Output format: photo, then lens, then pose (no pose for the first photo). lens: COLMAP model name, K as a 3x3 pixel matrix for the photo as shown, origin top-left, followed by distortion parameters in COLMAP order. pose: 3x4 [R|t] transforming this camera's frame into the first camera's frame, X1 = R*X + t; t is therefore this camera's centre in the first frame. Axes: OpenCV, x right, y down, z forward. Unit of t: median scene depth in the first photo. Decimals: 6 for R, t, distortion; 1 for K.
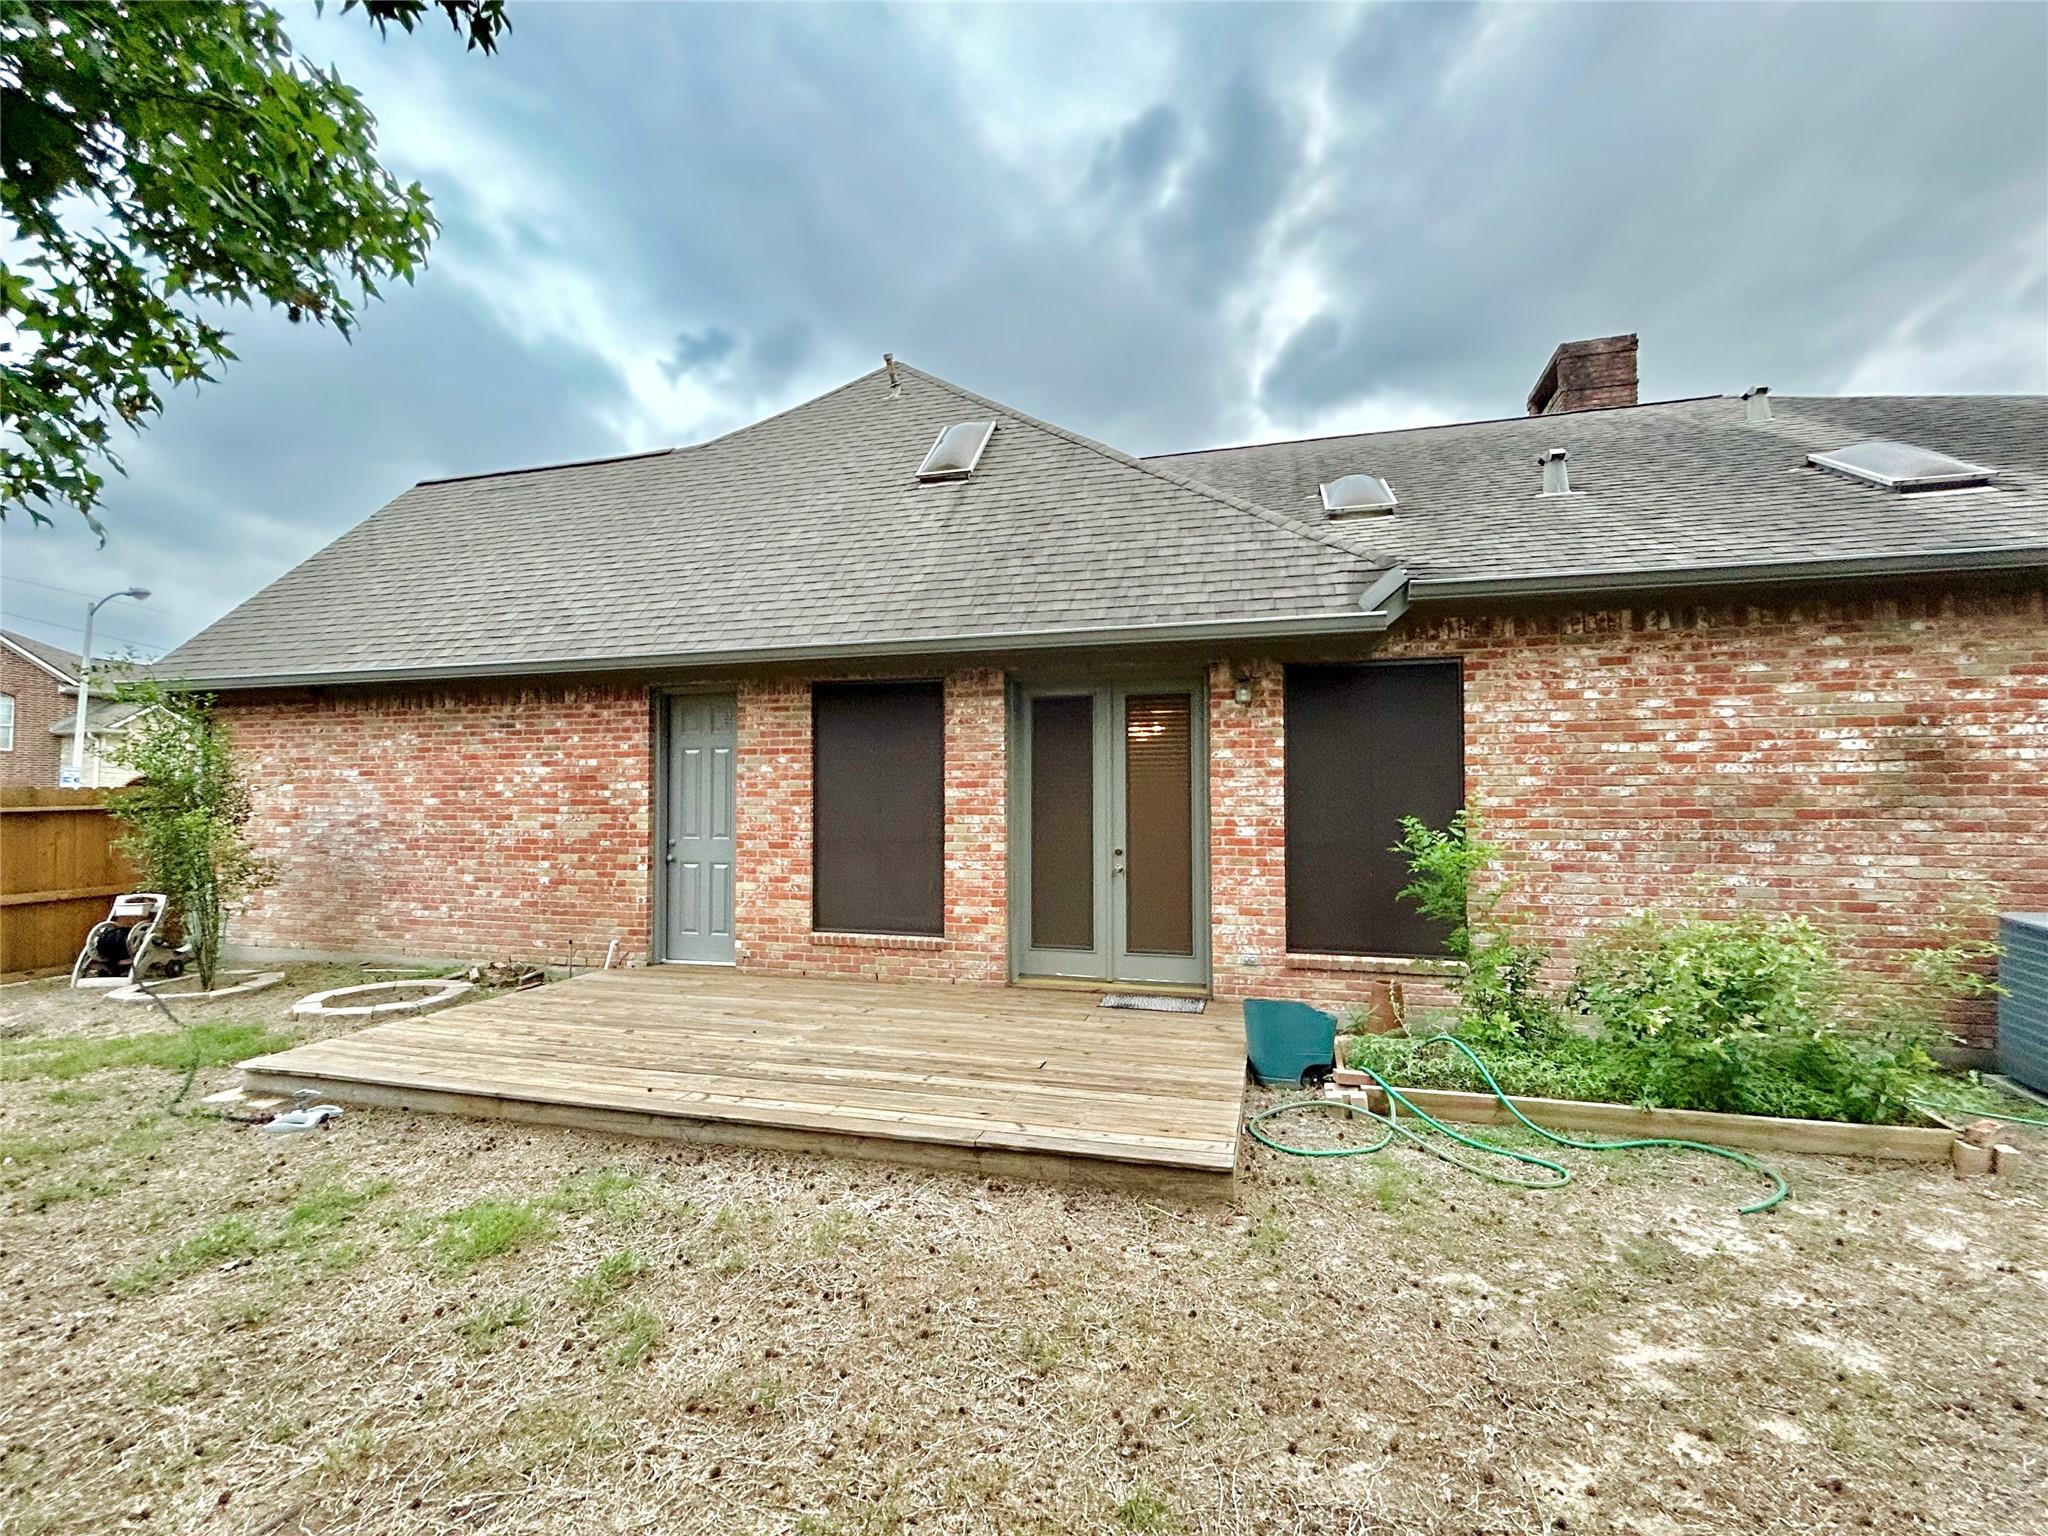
lens RADIAL K [[892.0, 0, 1026.1], [0, 892.0, 774.6], [0, 0, 1]] dist [-0.002369, -0.000114]
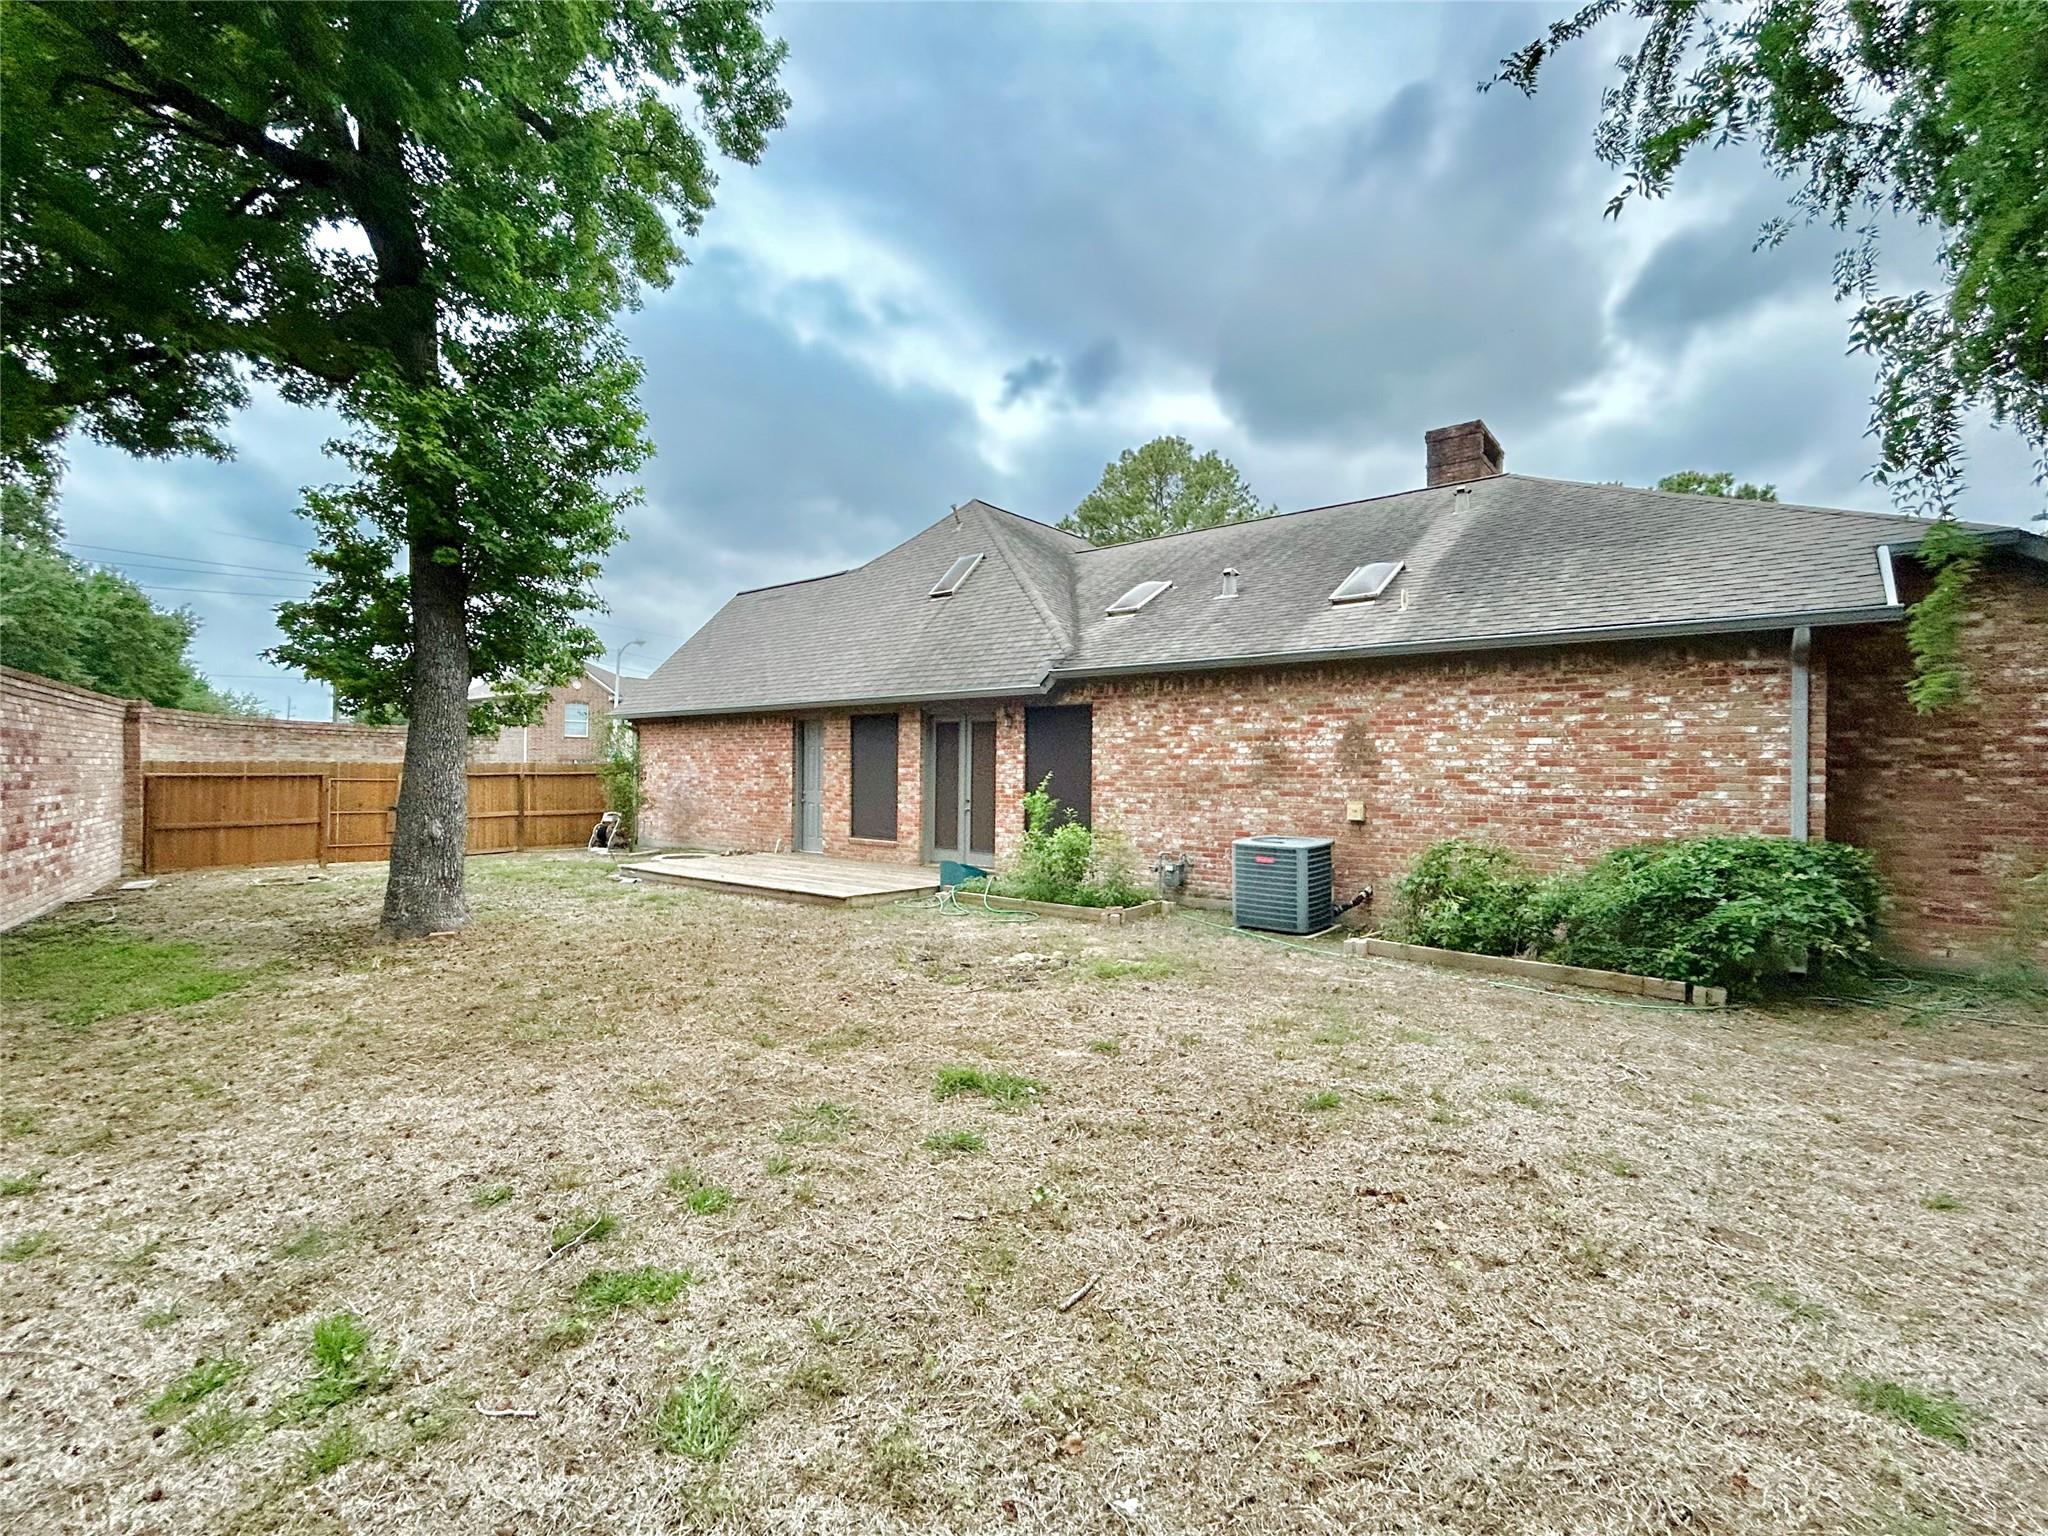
lens RADIAL K [[892.0, 0, 1022.3], [0, 892.0, 764.4], [0, 0, 1]] dist [-0.002369, -0.000114]
pose [[0.919194, 0.006516, -0.393750, 1.037788], [0.001393, 0.999803, 0.019797, -0.035096], [0.393802, -0.018746, 0.919004, -0.807328]]
